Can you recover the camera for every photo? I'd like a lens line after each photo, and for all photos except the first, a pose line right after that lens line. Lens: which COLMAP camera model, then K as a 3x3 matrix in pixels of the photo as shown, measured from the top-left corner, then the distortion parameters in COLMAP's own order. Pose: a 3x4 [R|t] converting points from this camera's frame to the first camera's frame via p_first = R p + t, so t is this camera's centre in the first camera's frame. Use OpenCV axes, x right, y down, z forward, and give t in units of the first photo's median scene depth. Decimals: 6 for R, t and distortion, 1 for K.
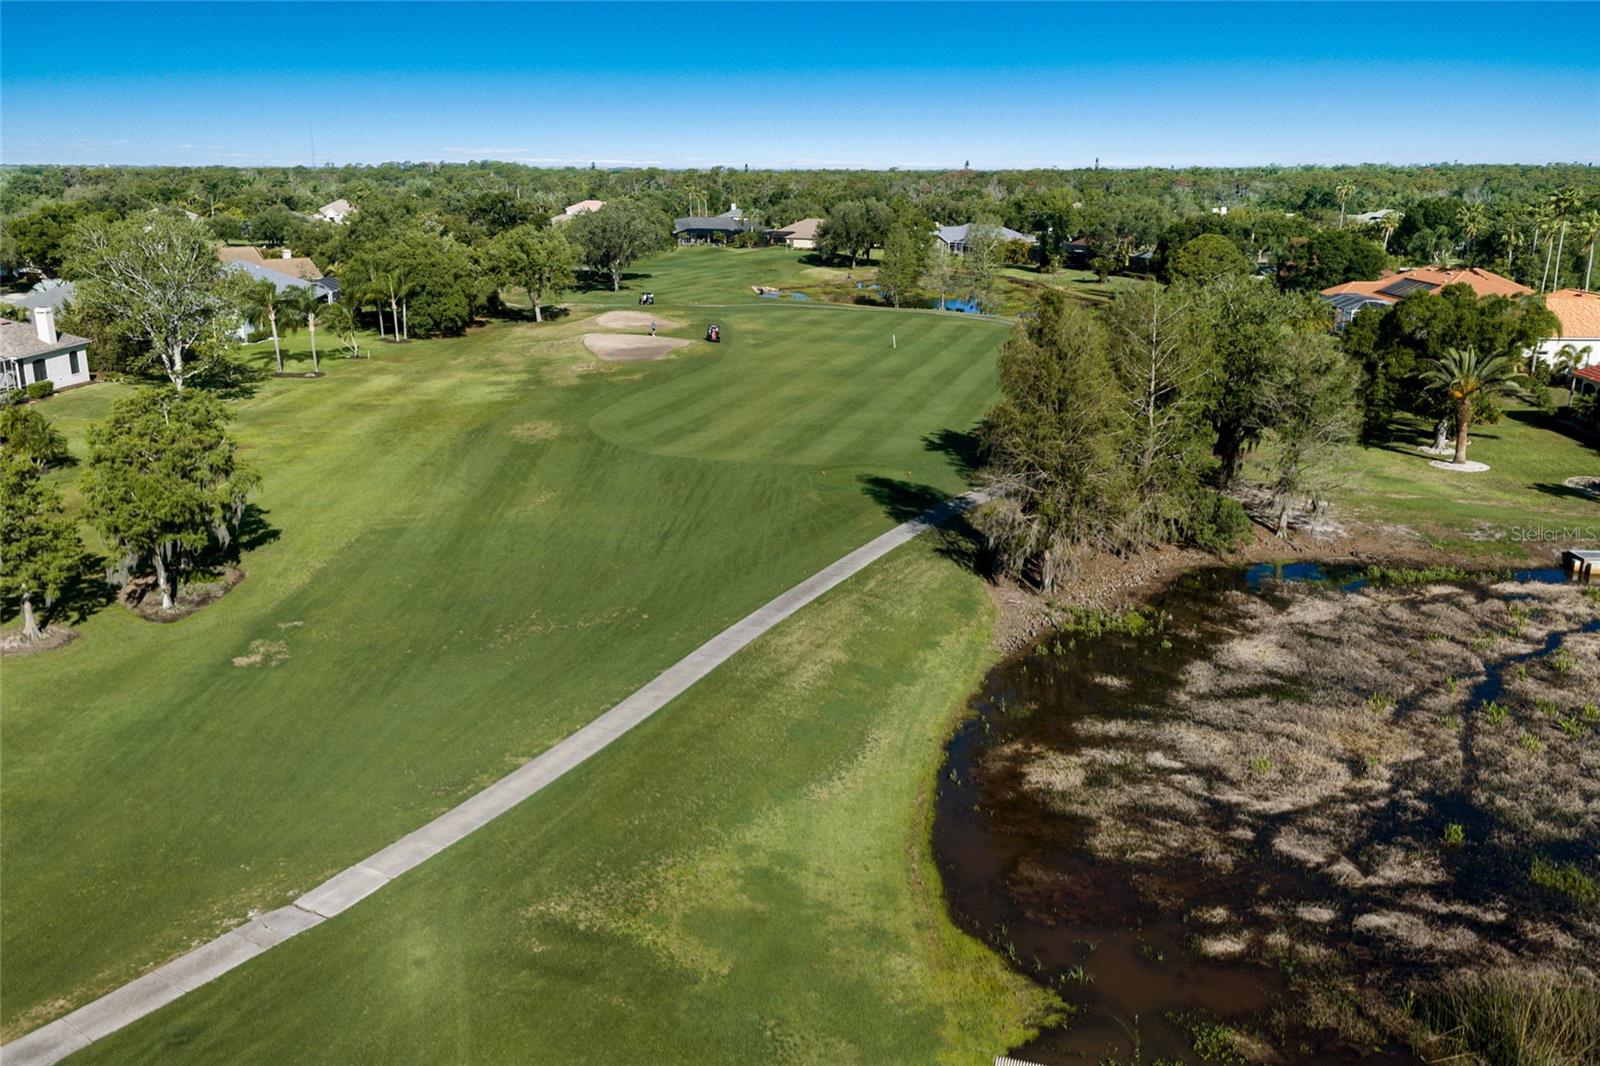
lens RADIAL K [[1327.0, 0, 800.0], [0, 1327.0, 533.0], [0, 0, 1]] dist [0.026353, -0.015366]
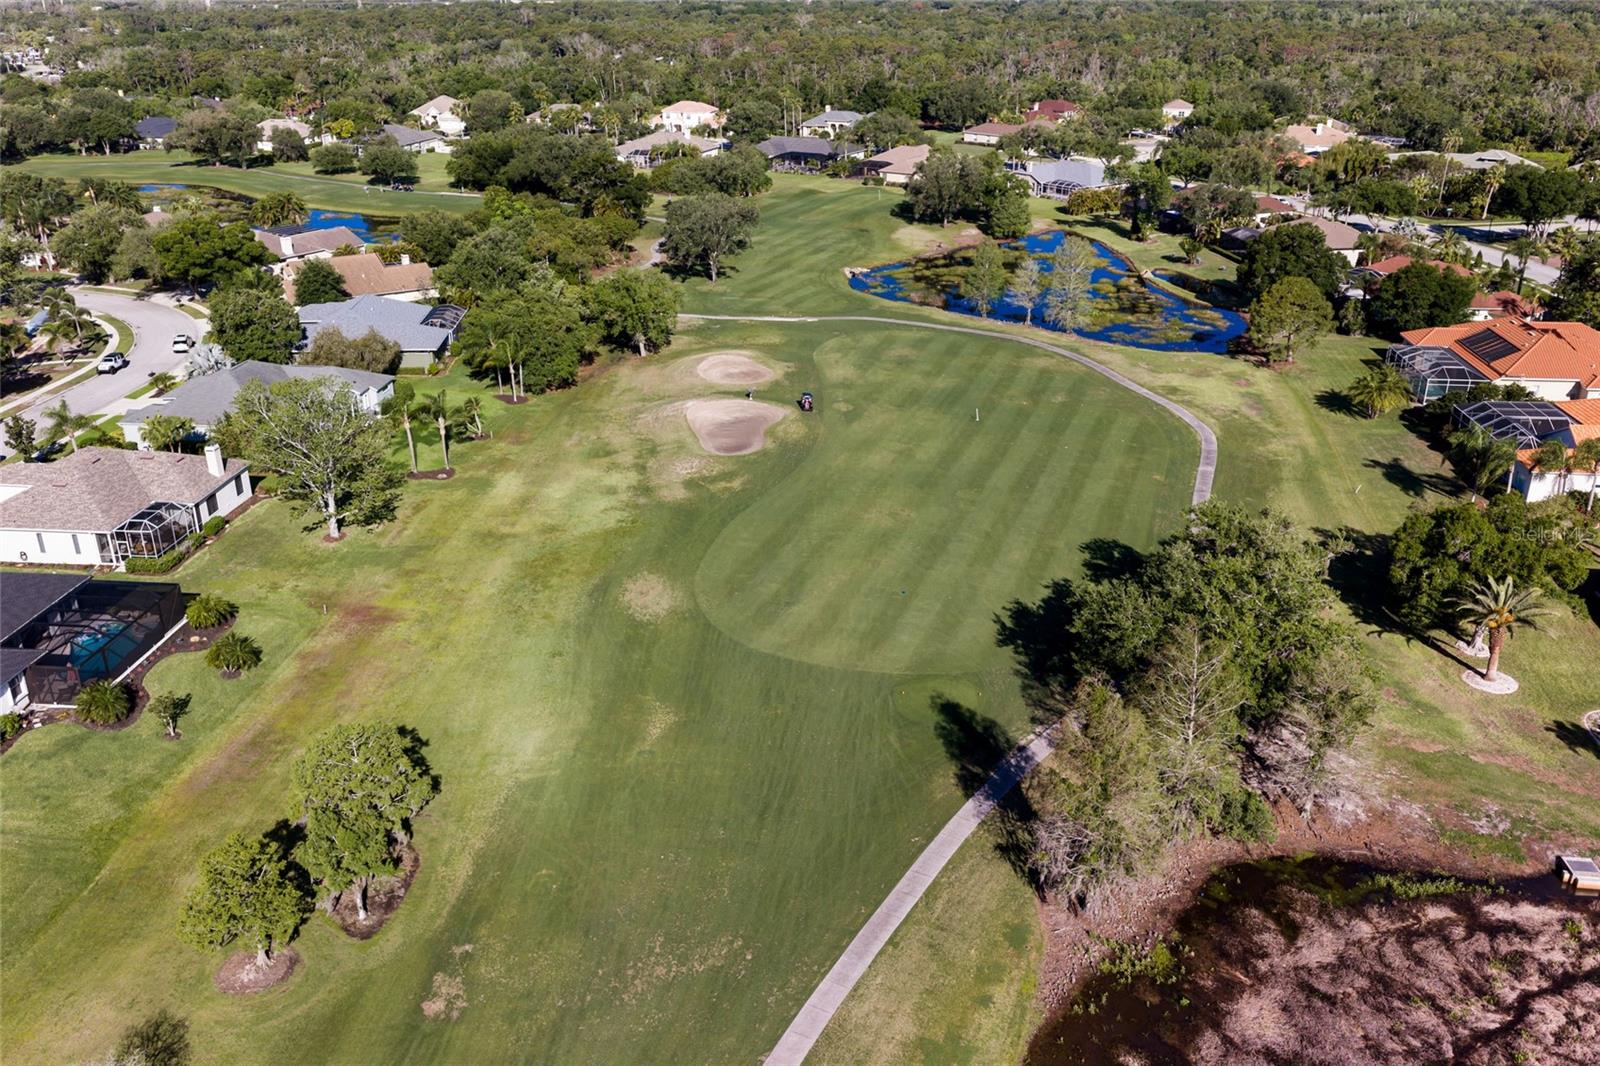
lens RADIAL K [[1304.9, 0, 802.8], [0, 1304.9, 533.0], [0, 0, 1]] dist [0.025830, -0.013717]
pose [[0.997772, 0.020007, -0.063639, 0.000330], [-0.010816, 0.989863, 0.141614, -0.321163], [0.065827, -0.140610, 0.987874, -0.080449]]
